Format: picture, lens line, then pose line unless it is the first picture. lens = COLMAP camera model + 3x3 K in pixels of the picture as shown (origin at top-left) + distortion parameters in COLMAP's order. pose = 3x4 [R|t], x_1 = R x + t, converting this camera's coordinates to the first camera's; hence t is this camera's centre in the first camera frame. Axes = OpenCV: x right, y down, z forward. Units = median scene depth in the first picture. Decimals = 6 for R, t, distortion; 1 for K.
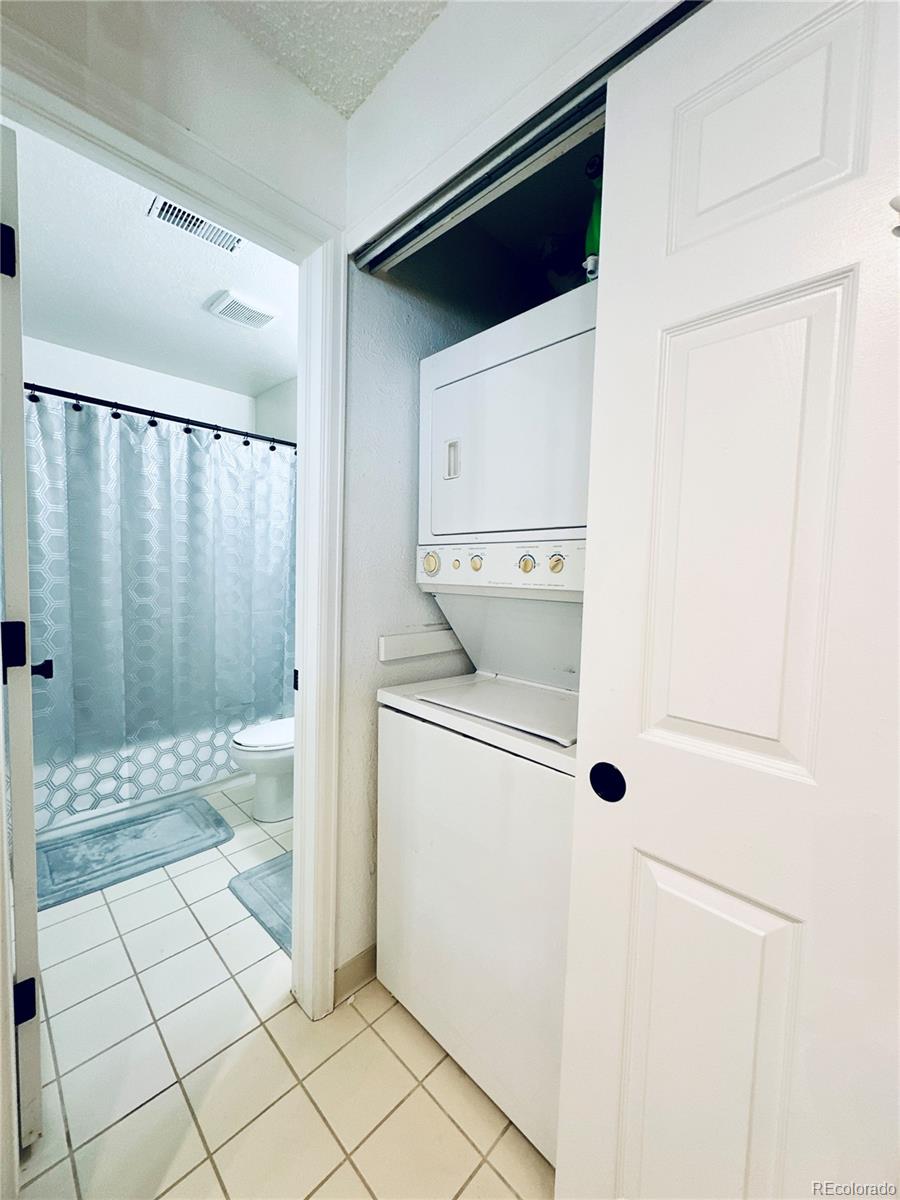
lens RADIAL K [[472.9, 0, 449.3], [0, 472.9, 599.8], [0, 0, 1]] dist [-0.000373, 0.000341]
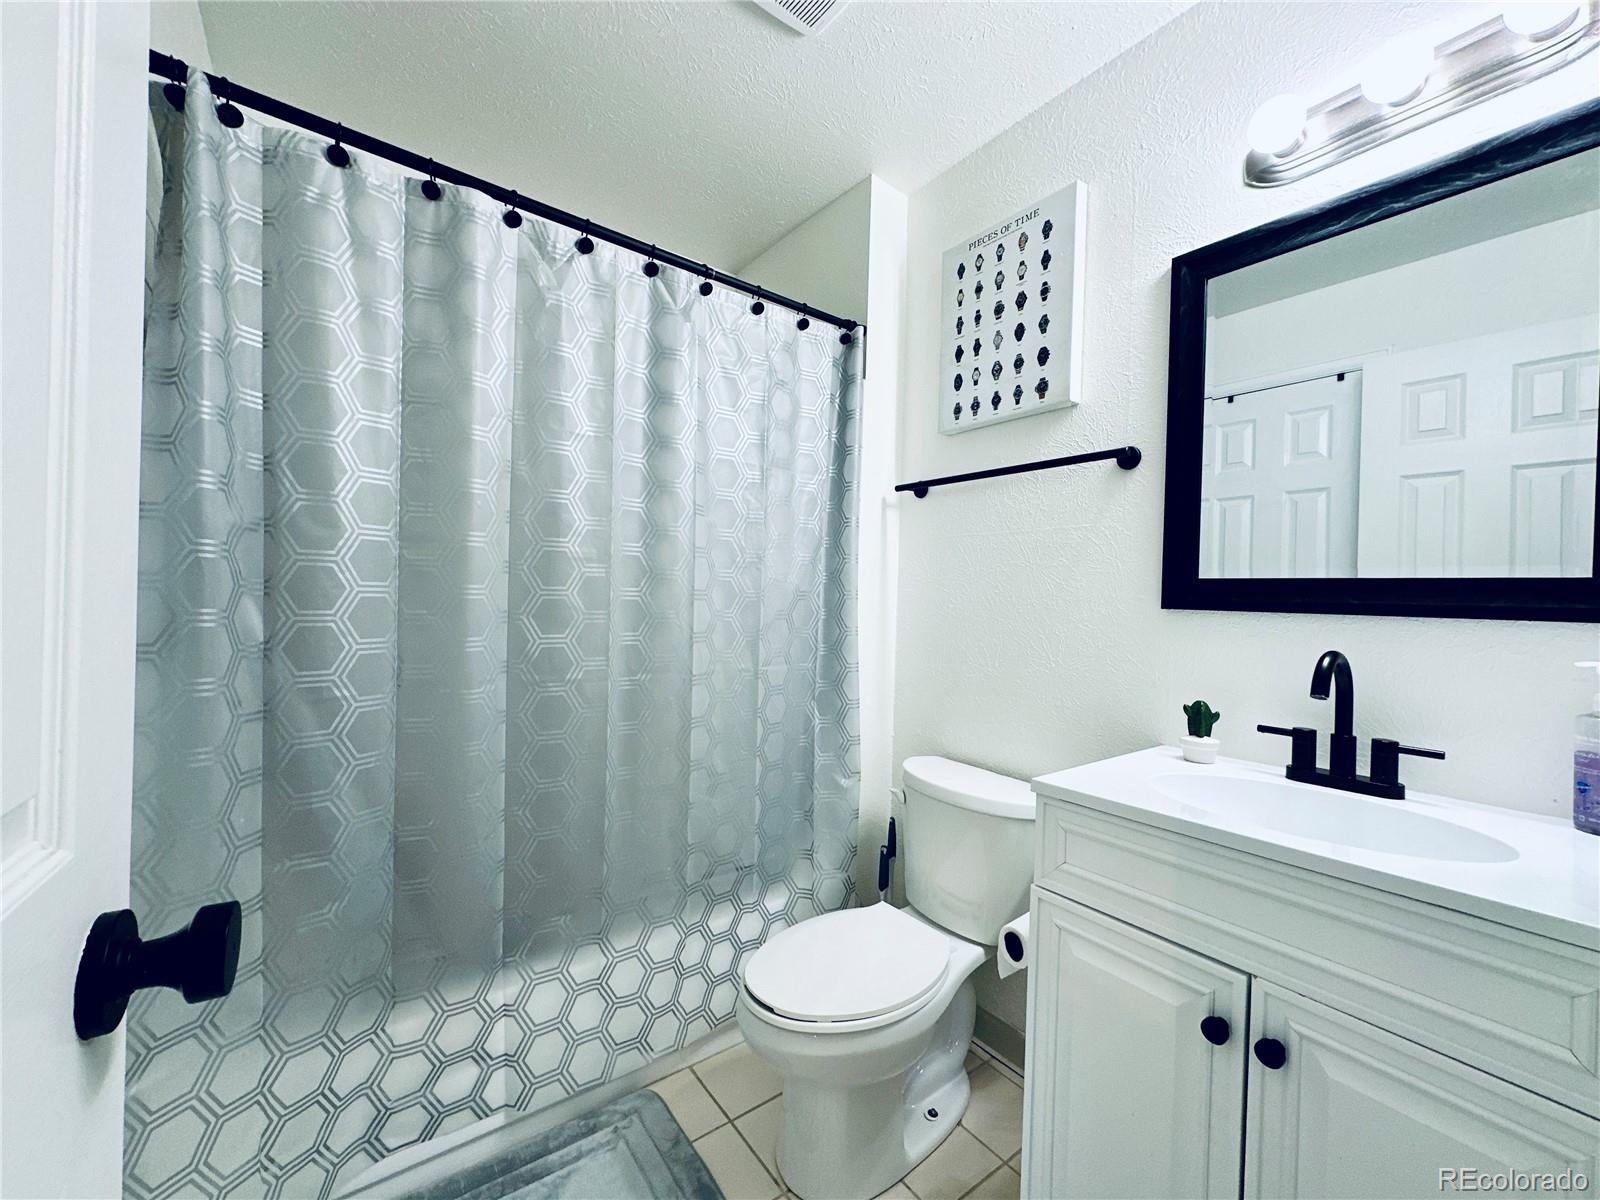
lens RADIAL K [[630.5, 0, 800.4], [0, 630.5, 600.9], [0, 0, 1]] dist [-0.000373, 0.000341]
pose [[0.987717, -0.002718, -0.156232, -0.322242], [-0.007662, 0.997803, -0.065800, 0.002065], [0.156067, 0.066189, 0.985526, 0.449575]]
